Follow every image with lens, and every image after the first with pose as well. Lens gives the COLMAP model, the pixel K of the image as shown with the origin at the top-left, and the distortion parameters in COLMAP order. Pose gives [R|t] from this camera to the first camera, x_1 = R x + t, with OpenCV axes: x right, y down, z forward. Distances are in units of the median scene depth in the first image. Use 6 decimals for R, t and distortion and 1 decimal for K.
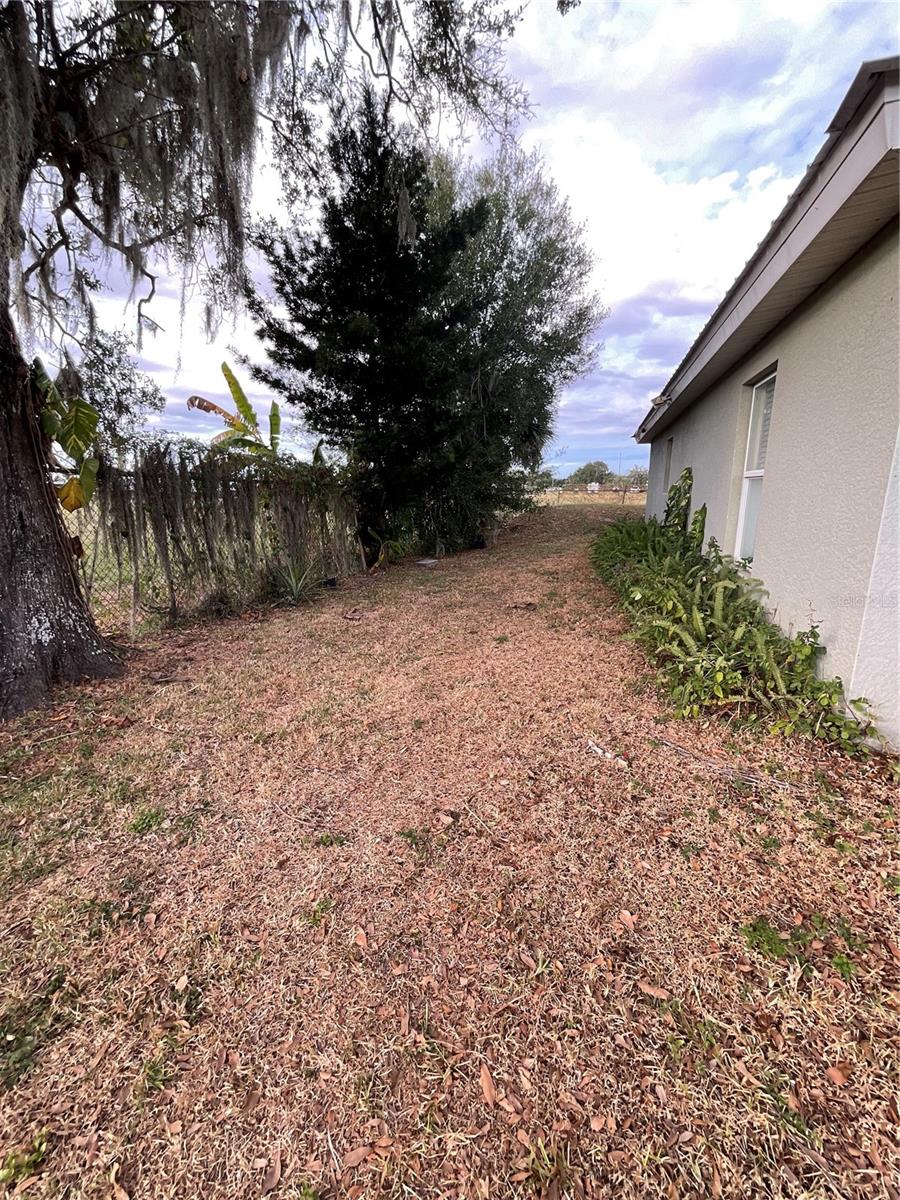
lens RADIAL K [[486.4, 0, 451.5], [0, 486.4, 598.7], [0, 0, 1]] dist [0.006413, -0.003147]
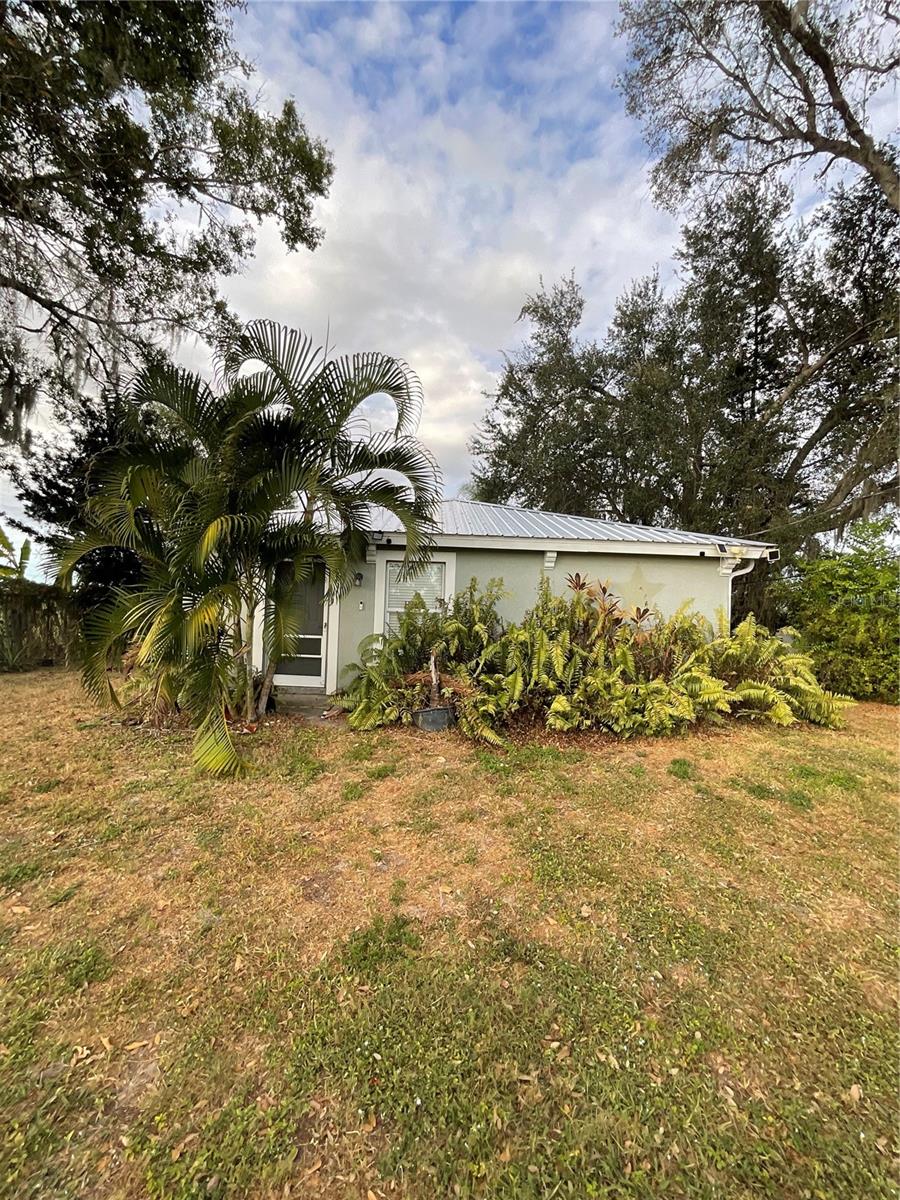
lens RADIAL K [[486.4, 0, 449.0], [0, 486.4, 599.4], [0, 0, 1]] dist [0.006413, -0.003147]
pose [[0.942918, 0.040075, 0.330605, 0.353273], [0.039944, 0.971956, -0.231744, 0.148184], [-0.330621, 0.231721, 0.914874, -0.698910]]
